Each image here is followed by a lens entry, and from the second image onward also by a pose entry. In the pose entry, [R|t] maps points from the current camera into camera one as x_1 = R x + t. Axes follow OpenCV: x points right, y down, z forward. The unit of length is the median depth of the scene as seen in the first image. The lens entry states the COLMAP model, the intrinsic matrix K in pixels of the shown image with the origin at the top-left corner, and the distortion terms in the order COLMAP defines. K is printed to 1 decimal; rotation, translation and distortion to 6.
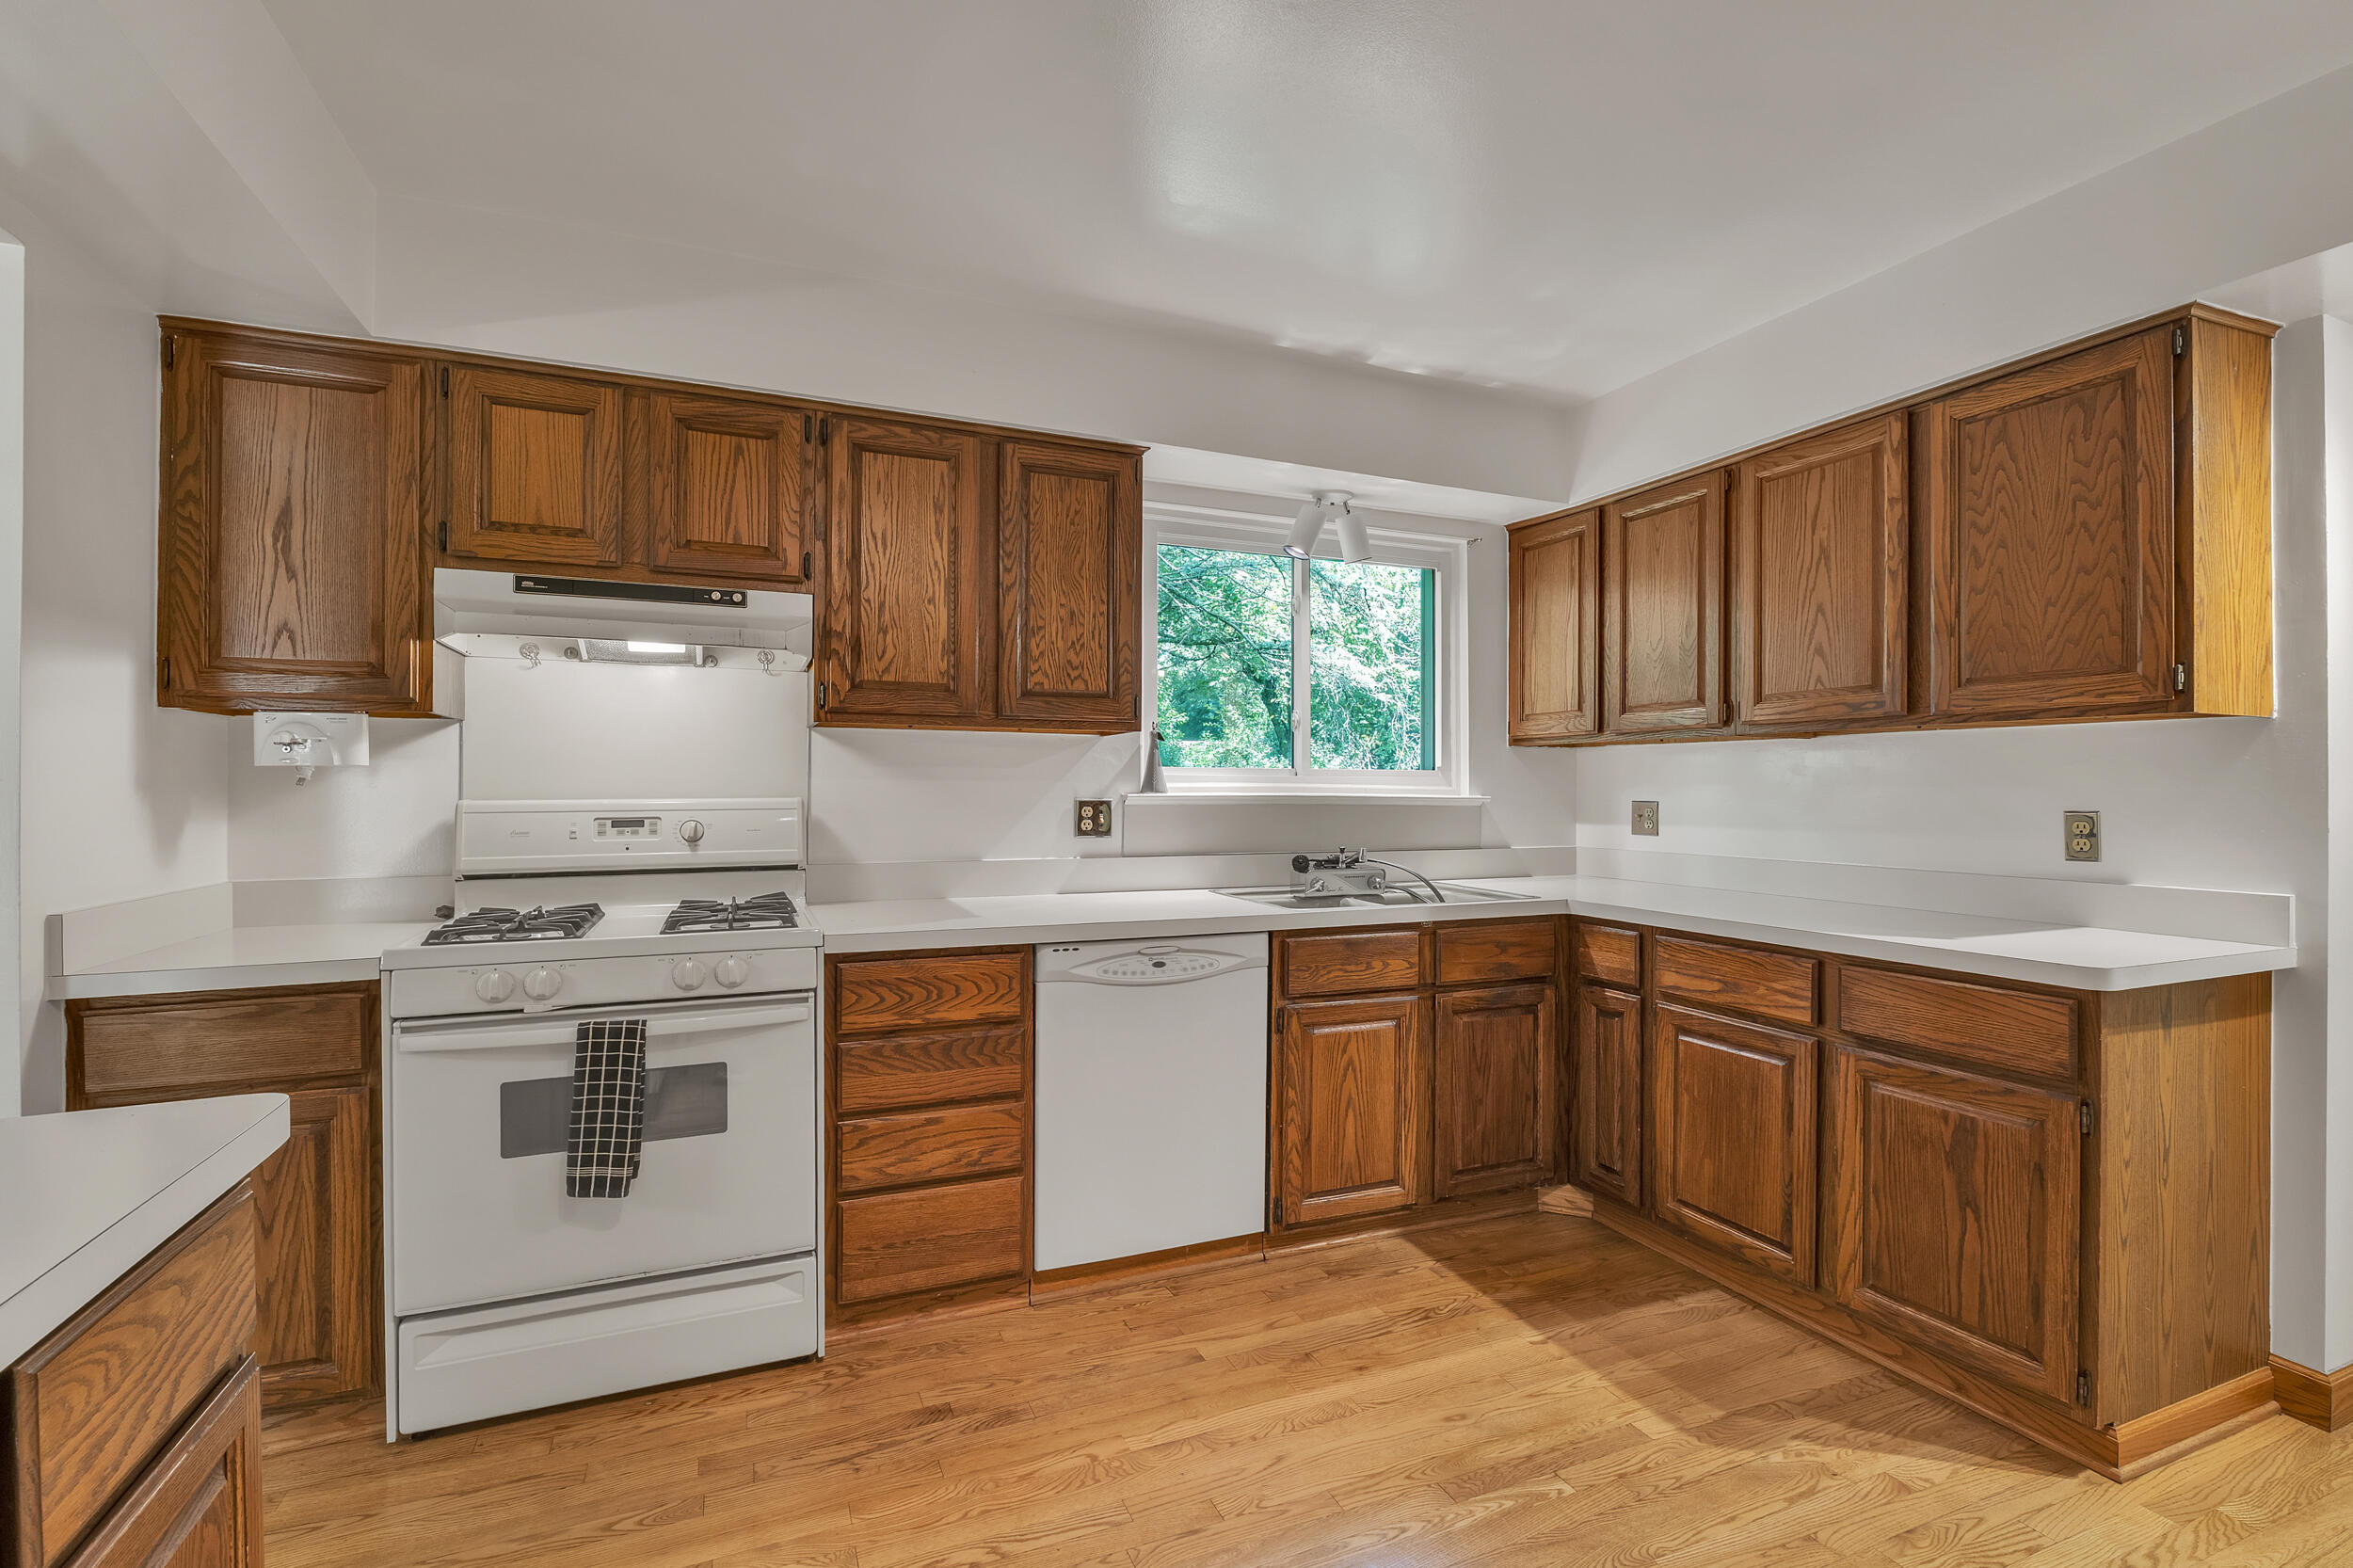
lens RADIAL K [[1055.1, 0, 1183.7], [0, 1055.1, 792.7], [0, 0, 1]] dist [-0.002282, -0.000235]
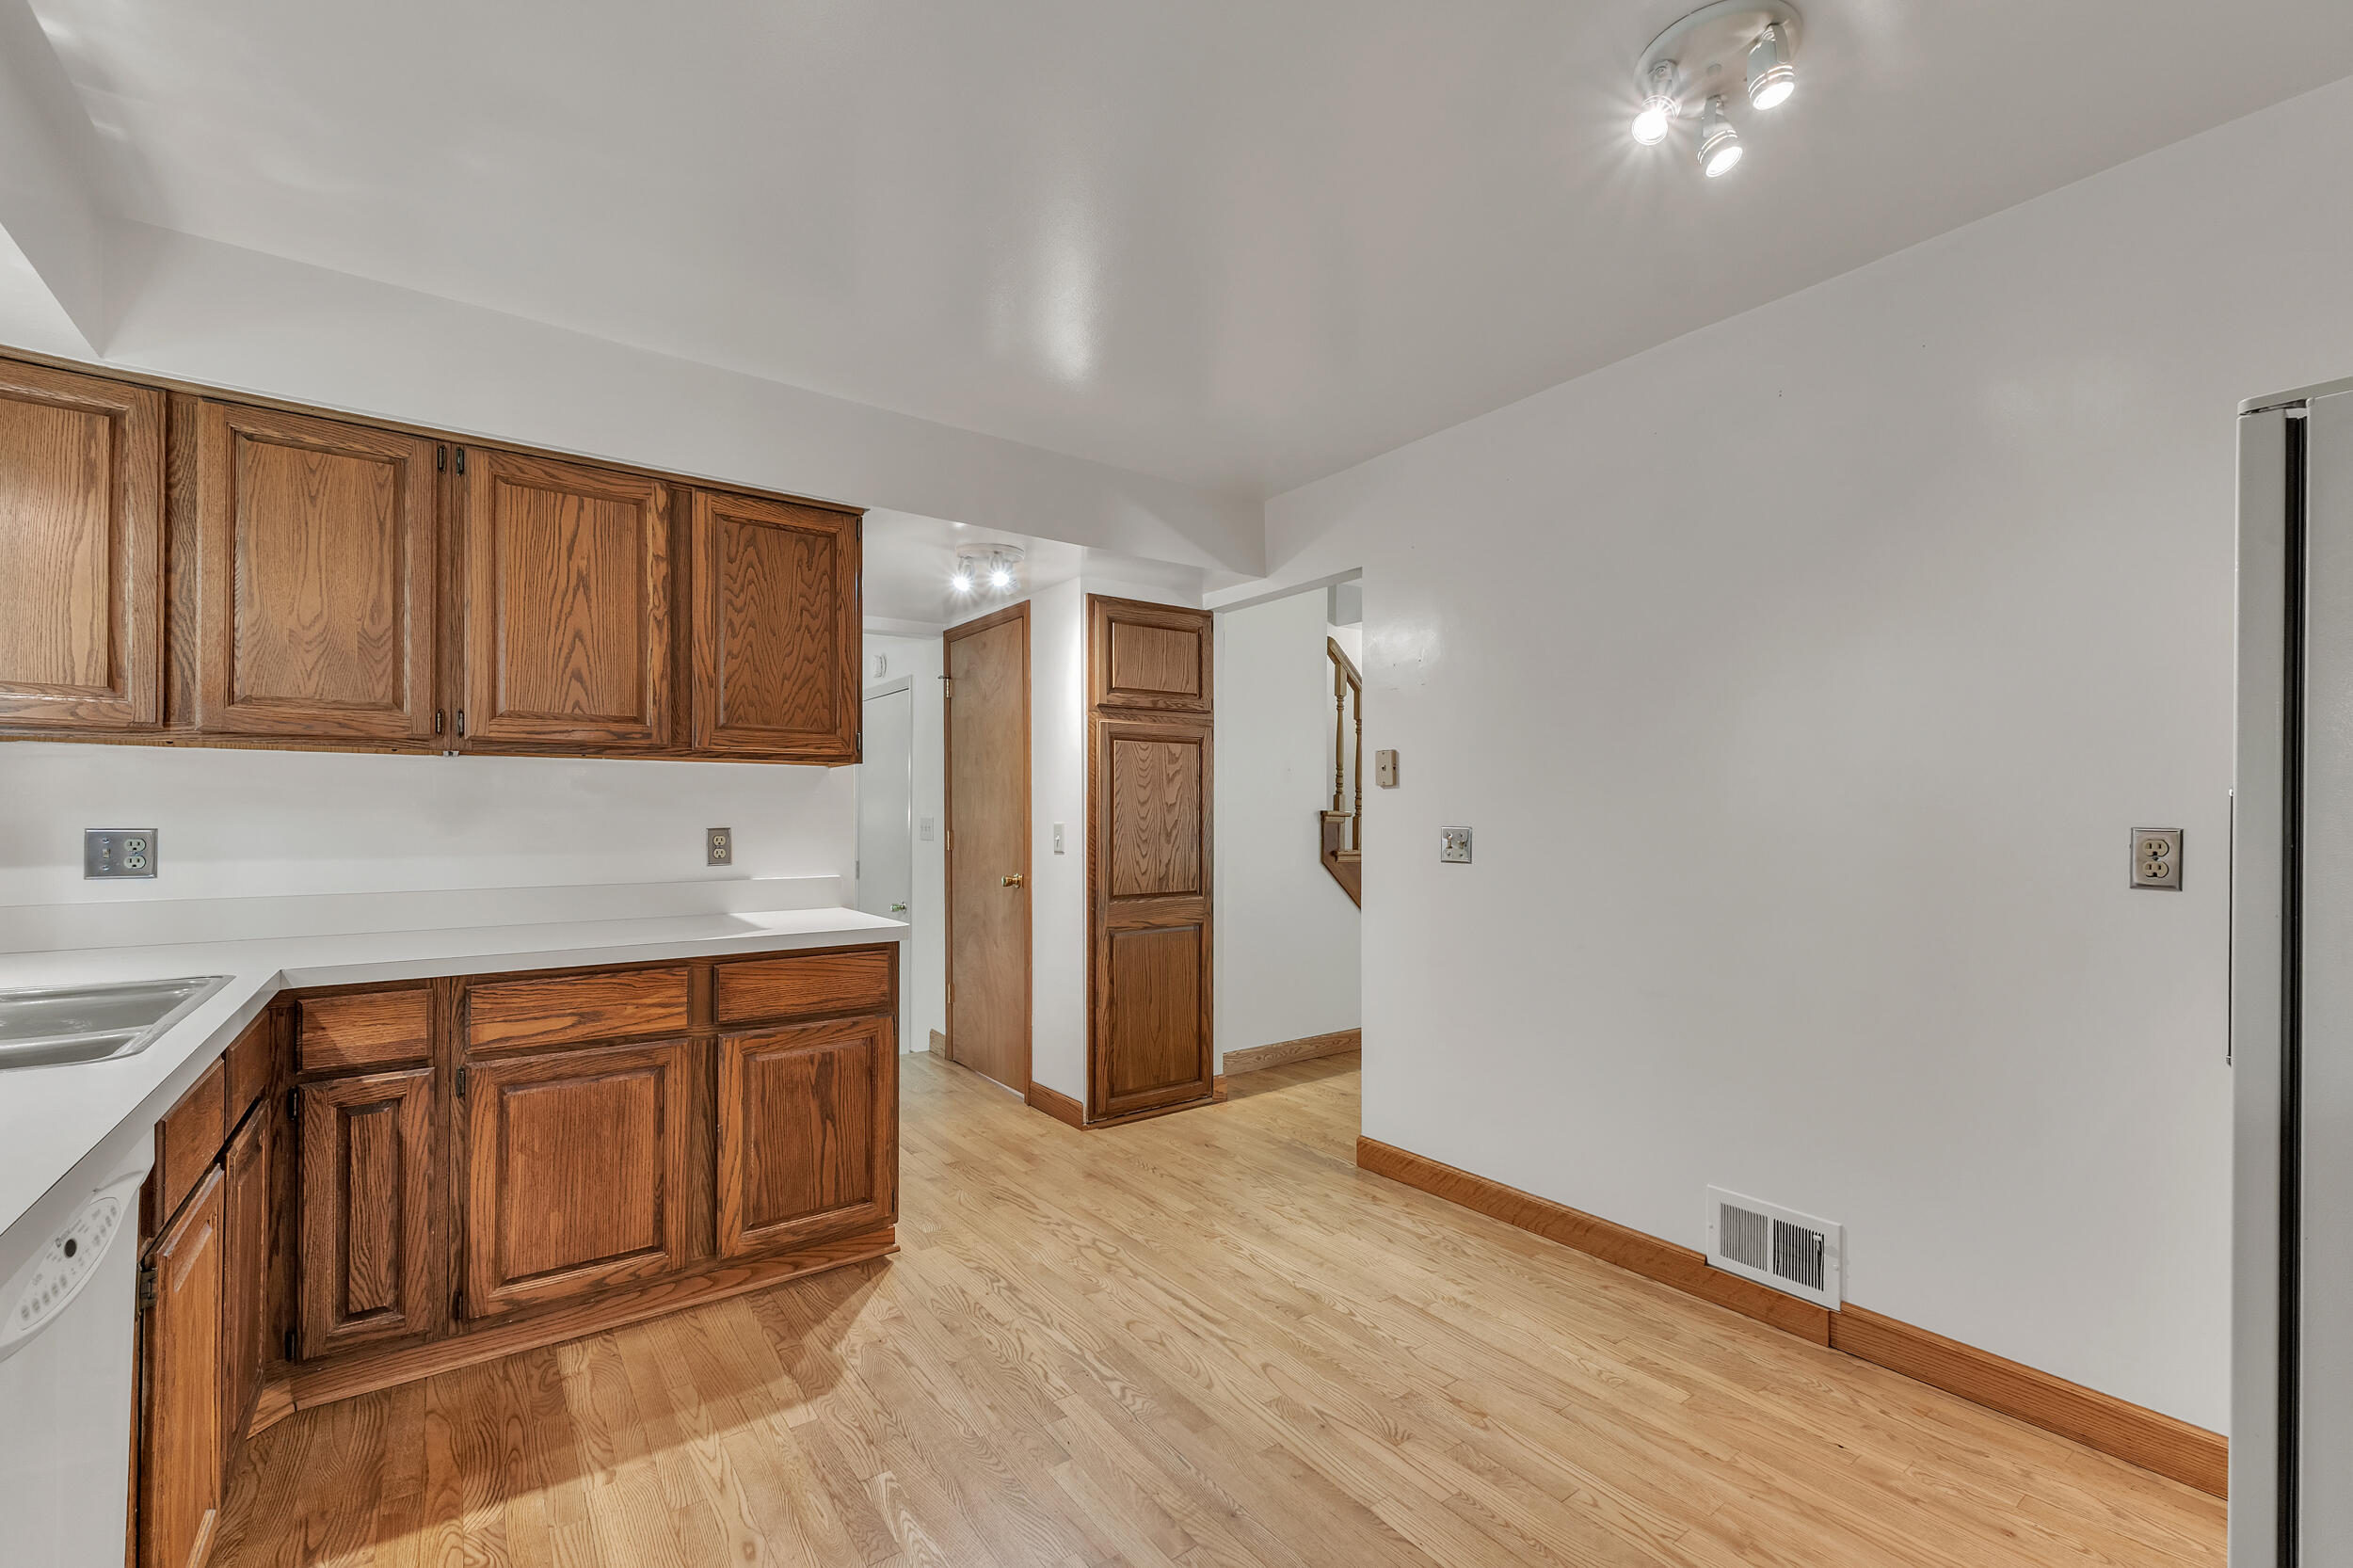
lens RADIAL K [[993.8, 0, 1175.9], [0, 993.8, 812.9], [0, 0, 1]] dist [0.001457, 0.000136]
pose [[-0.225815, -0.000606, 0.974170, -0.522408], [0.003084, 0.999994, 0.001337, -0.001798], [-0.974165, 0.003306, -0.225812, 0.733658]]
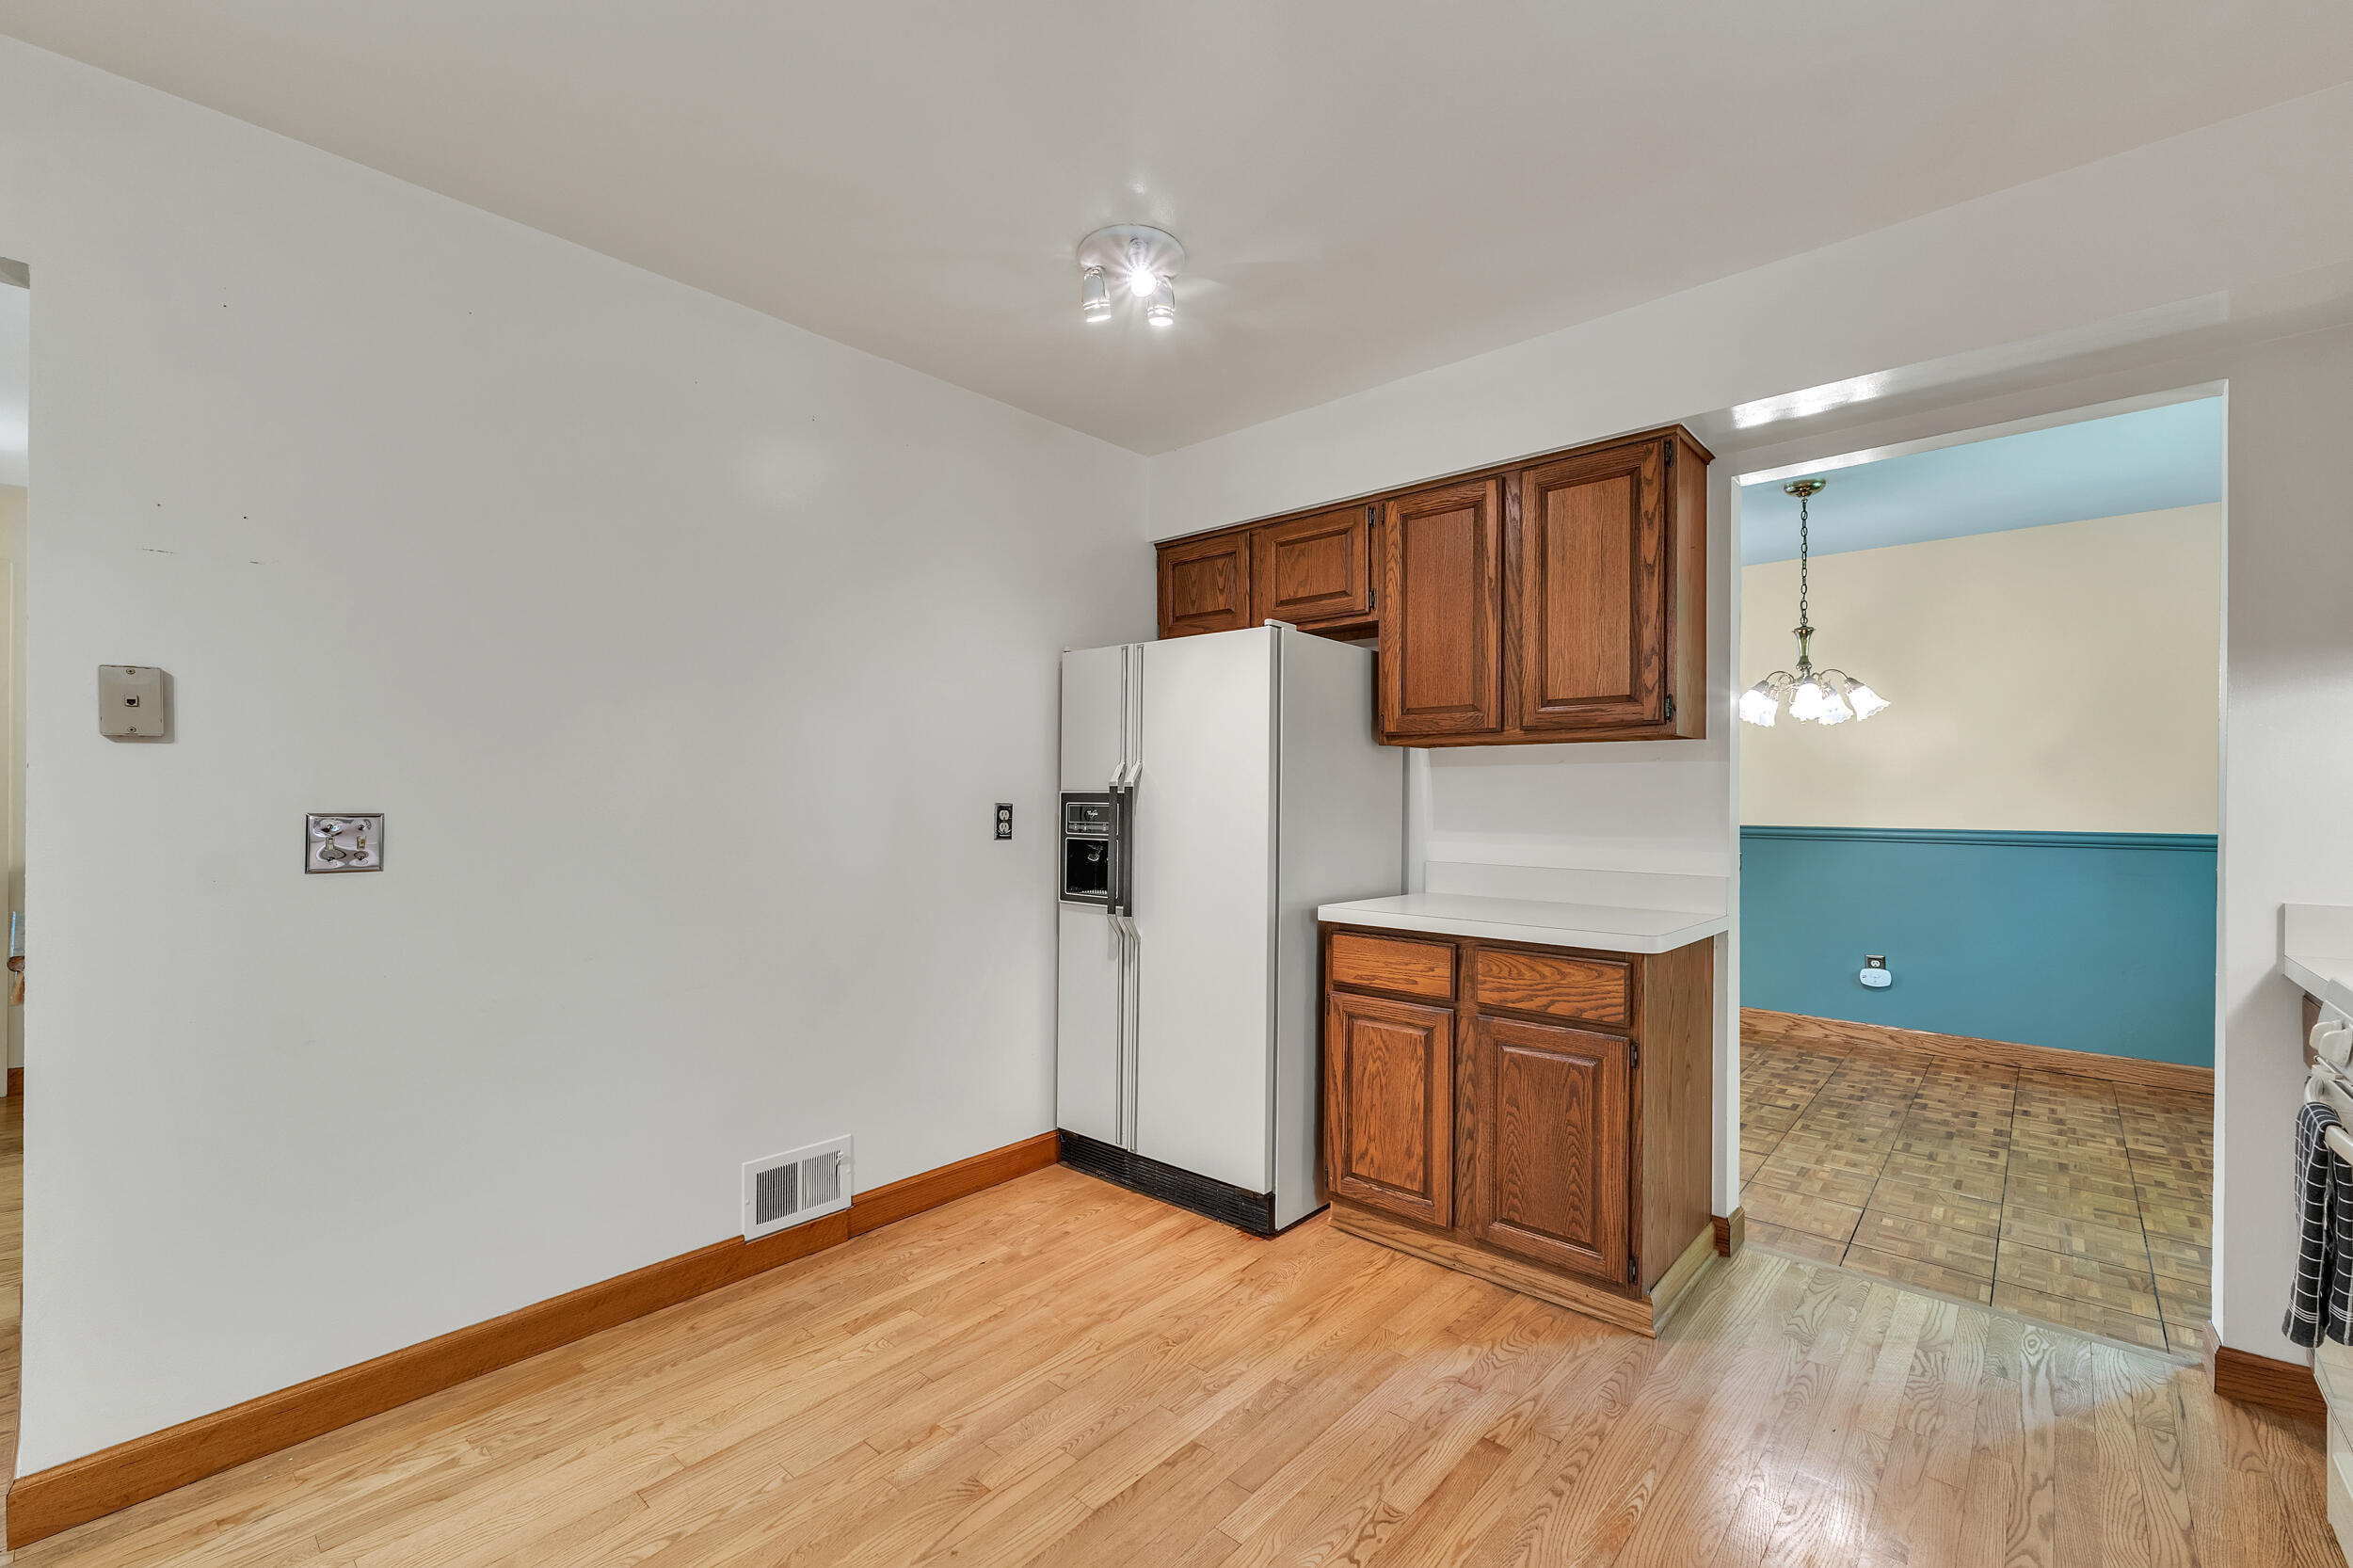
lens RADIAL K [[988.6, 0, 1172.2], [0, 988.6, 786.6], [0, 0, 1]] dist [0.001554, 0.000485]
pose [[-0.906451, -0.006376, -0.422262, 0.424823], [-0.005552, 0.999980, -0.003180, -0.007129], [0.422273, -0.000538, -0.906468, 1.105841]]
